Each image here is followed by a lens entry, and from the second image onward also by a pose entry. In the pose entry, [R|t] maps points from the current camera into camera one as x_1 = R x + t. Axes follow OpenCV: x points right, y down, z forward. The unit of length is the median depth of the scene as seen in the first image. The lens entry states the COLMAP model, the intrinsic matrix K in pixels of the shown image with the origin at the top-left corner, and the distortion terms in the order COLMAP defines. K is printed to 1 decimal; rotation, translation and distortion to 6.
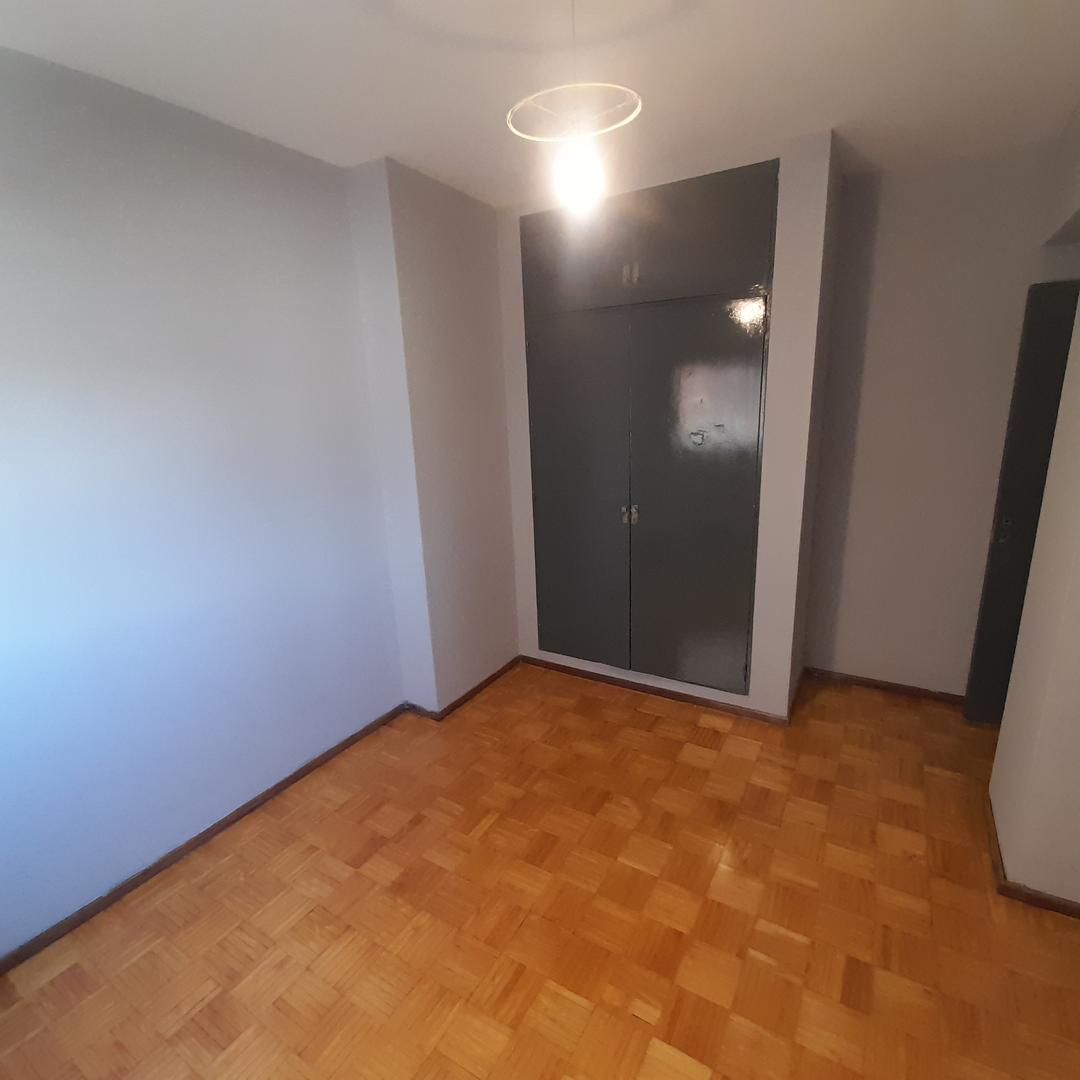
lens RADIAL K [[584.1, 0, 558.7], [0, 584.1, 553.8], [0, 0, 1]] dist [0.018030, -0.000198]
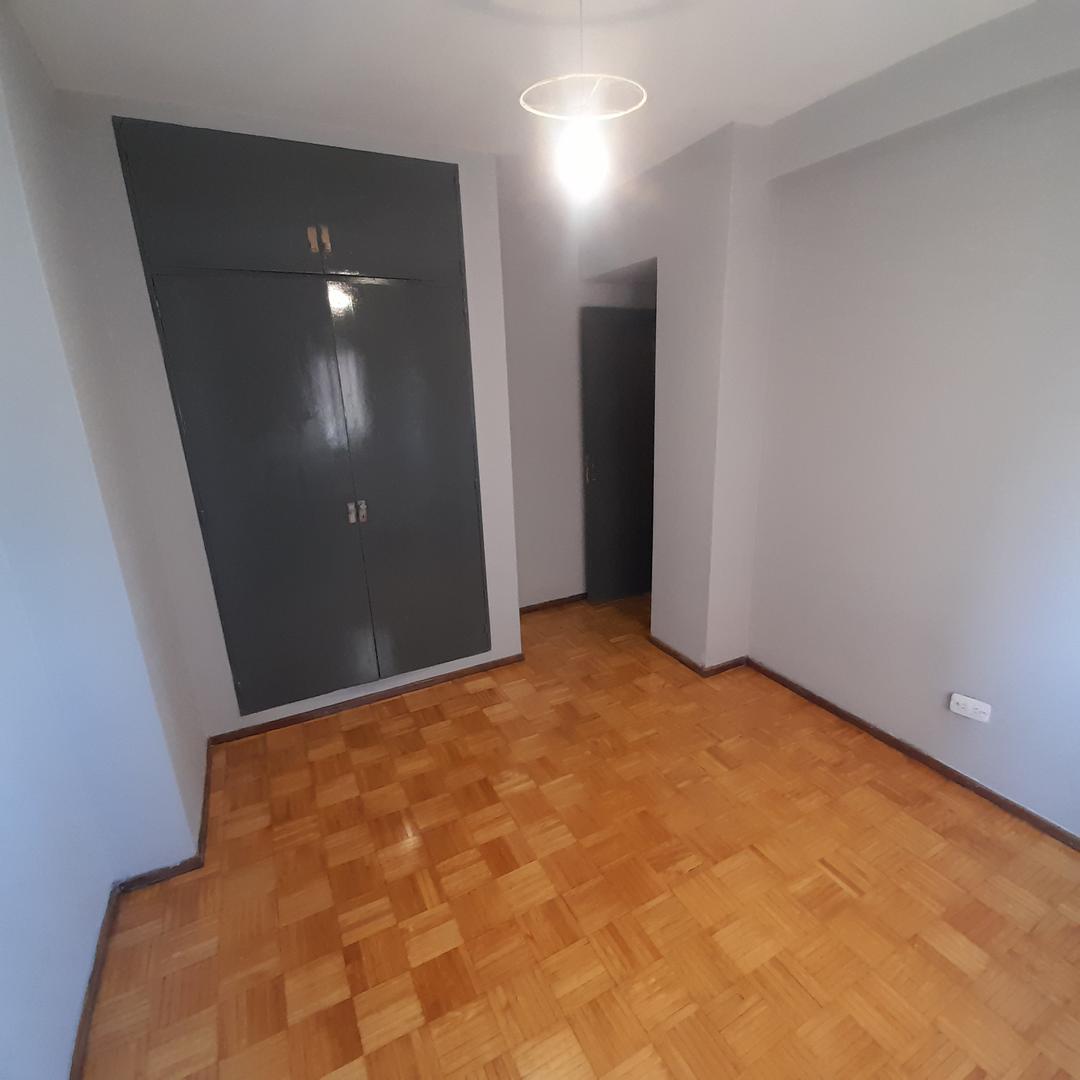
lens RADIAL K [[584.1, 0, 558.7], [0, 584.1, 553.8], [0, 0, 1]] dist [0.018030, -0.000198]
pose [[0.502367, -0.237842, 0.831300, -0.597043], [0.234787, 0.962824, 0.133587, -0.063840], [-0.832167, 0.128069, 0.539533, 0.319322]]
